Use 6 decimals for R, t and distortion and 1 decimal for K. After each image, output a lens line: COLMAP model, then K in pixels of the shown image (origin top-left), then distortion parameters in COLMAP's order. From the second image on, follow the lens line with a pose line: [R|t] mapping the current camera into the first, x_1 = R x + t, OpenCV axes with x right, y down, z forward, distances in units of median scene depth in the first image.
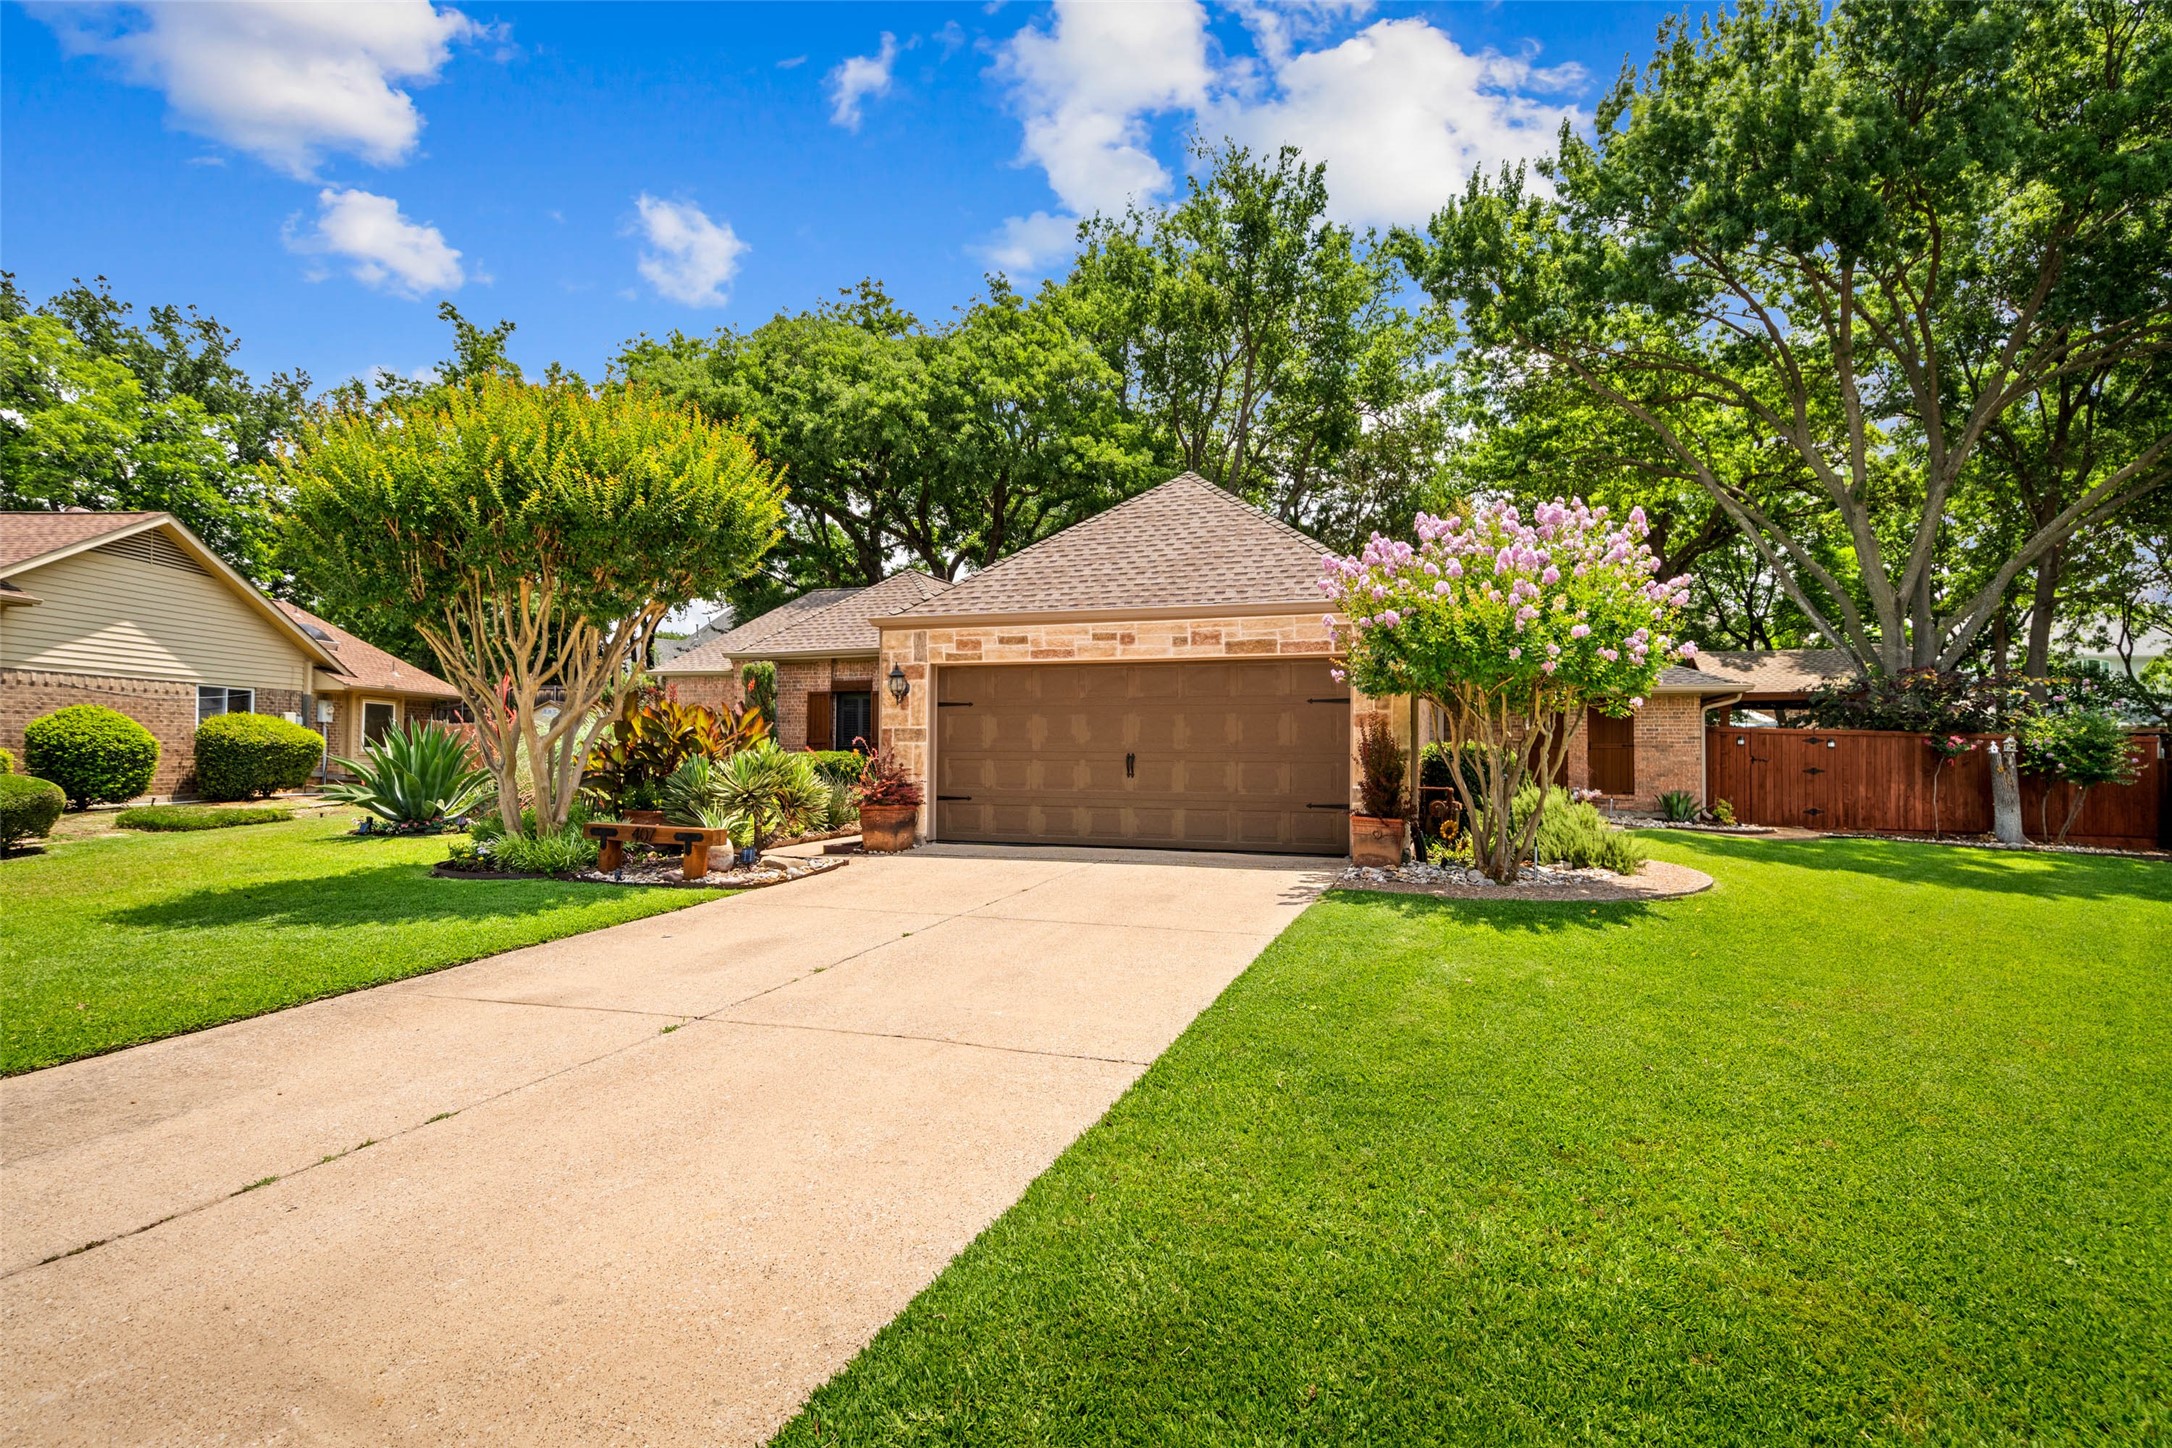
lens RADIAL K [[1084.3, 0, 1081.8], [0, 1084.3, 729.8], [0, 0, 1]] dist [0.004558, -0.000064]
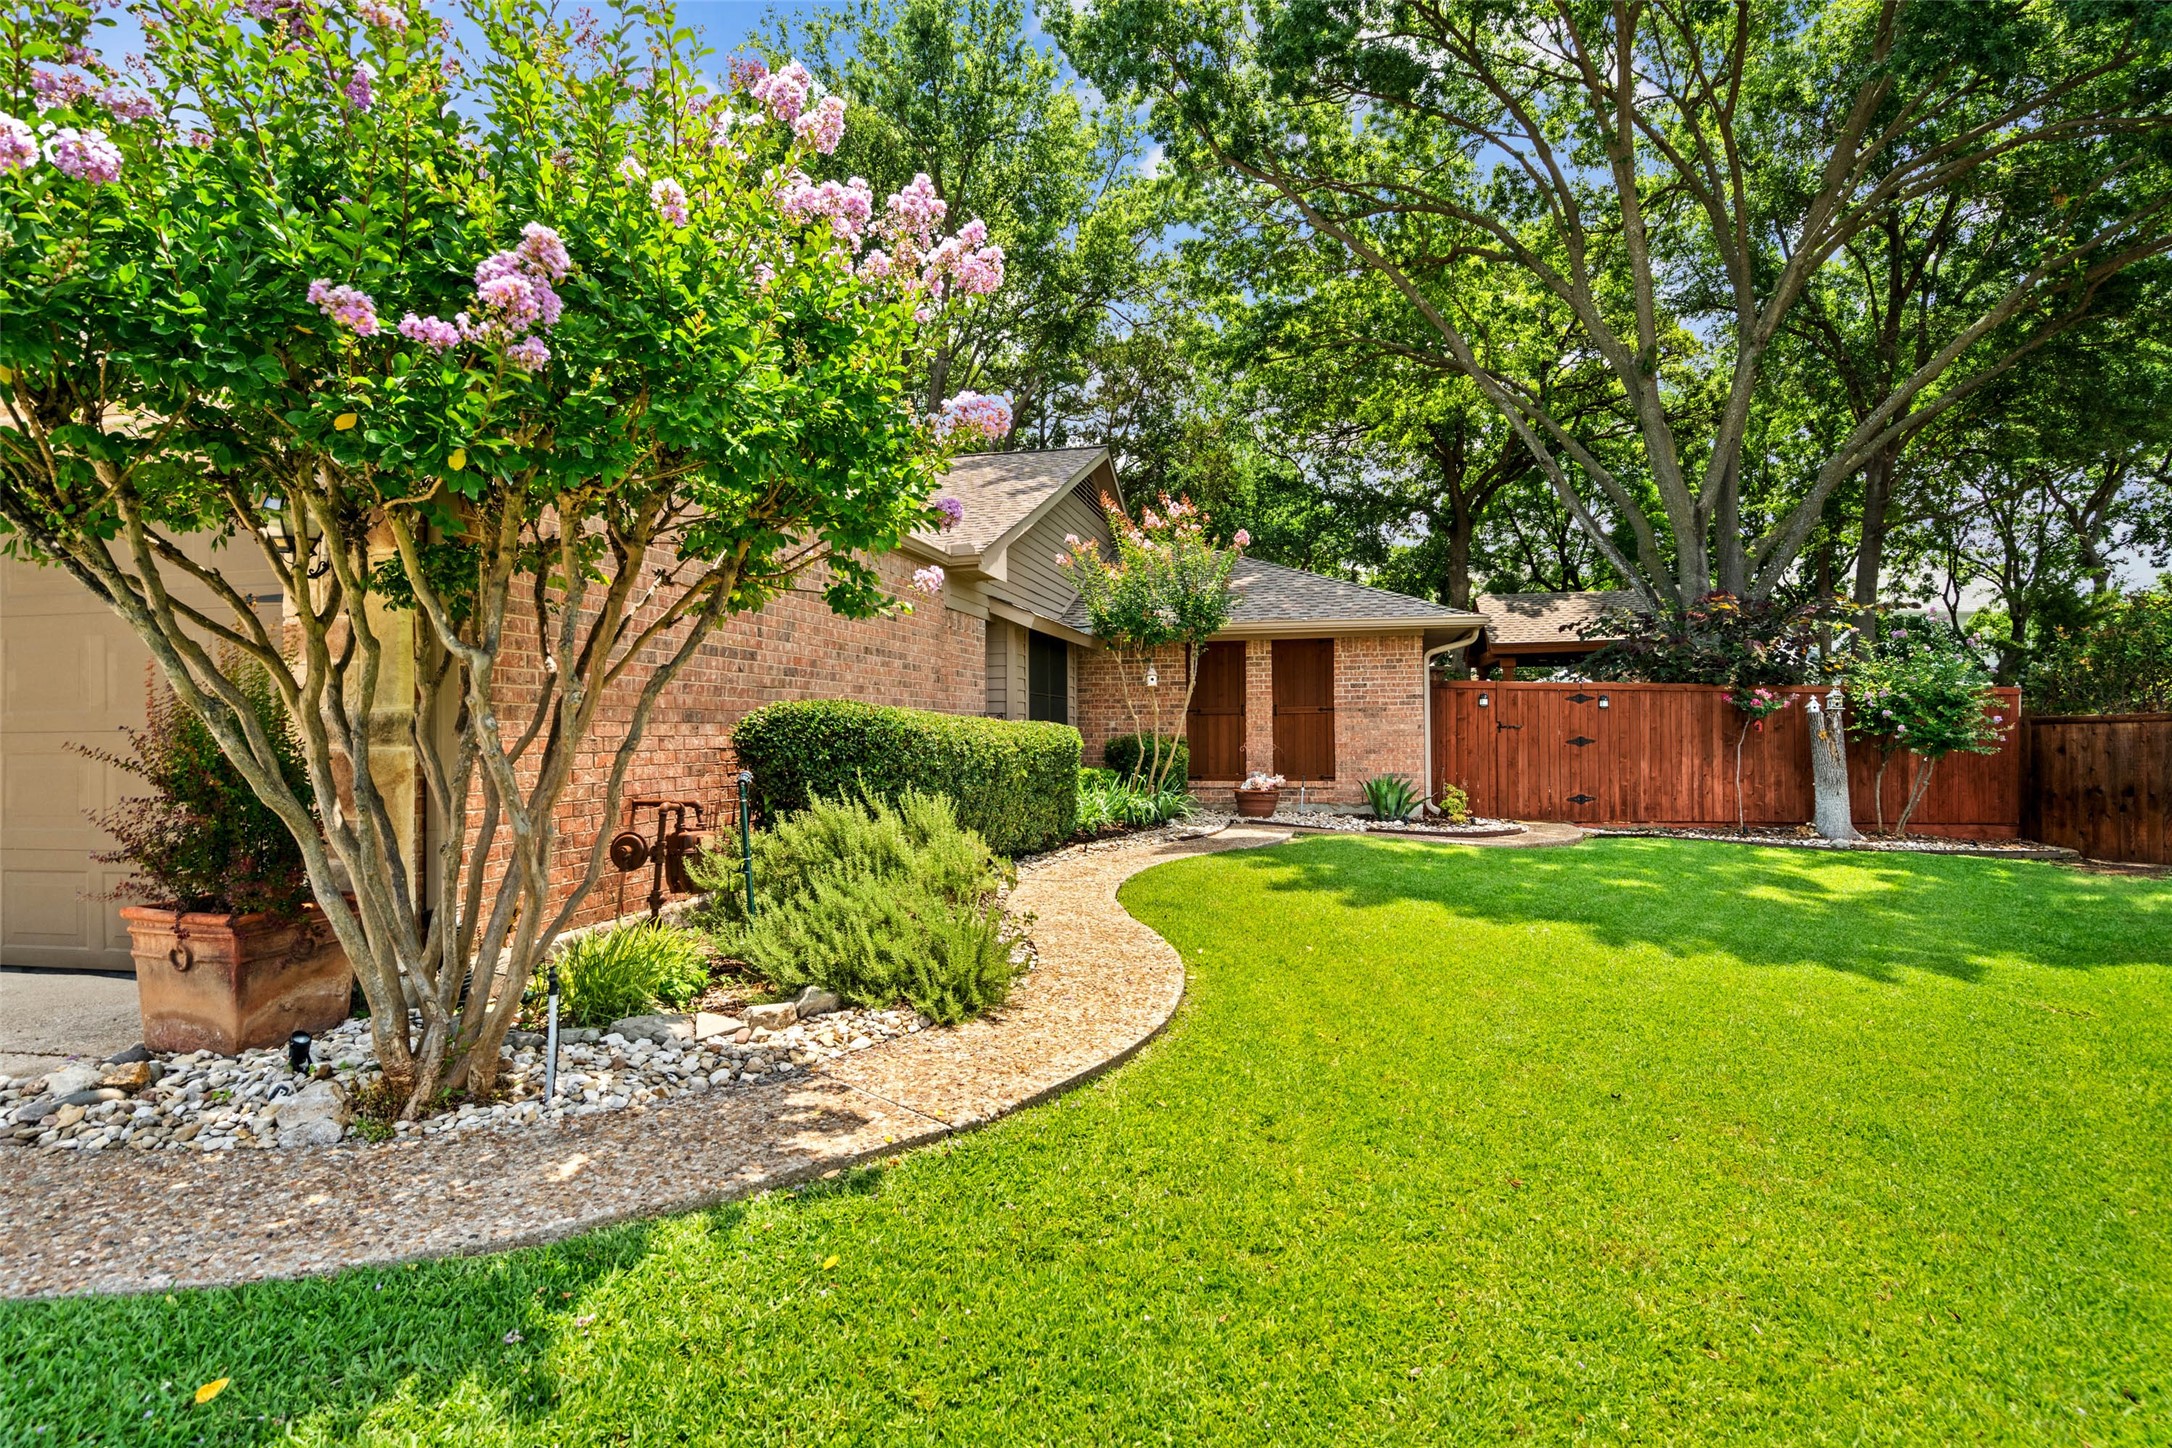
lens RADIAL K [[1123.6, 0, 1086.0], [0, 1123.6, 724.0], [0, 0, 1]] dist [0.003997, 0.000748]
pose [[0.992795, -0.015039, 0.118878, 0.201419], [0.013278, 0.999790, 0.015597, 0.008177], [-0.119088, -0.013906, 0.992786, 0.235895]]
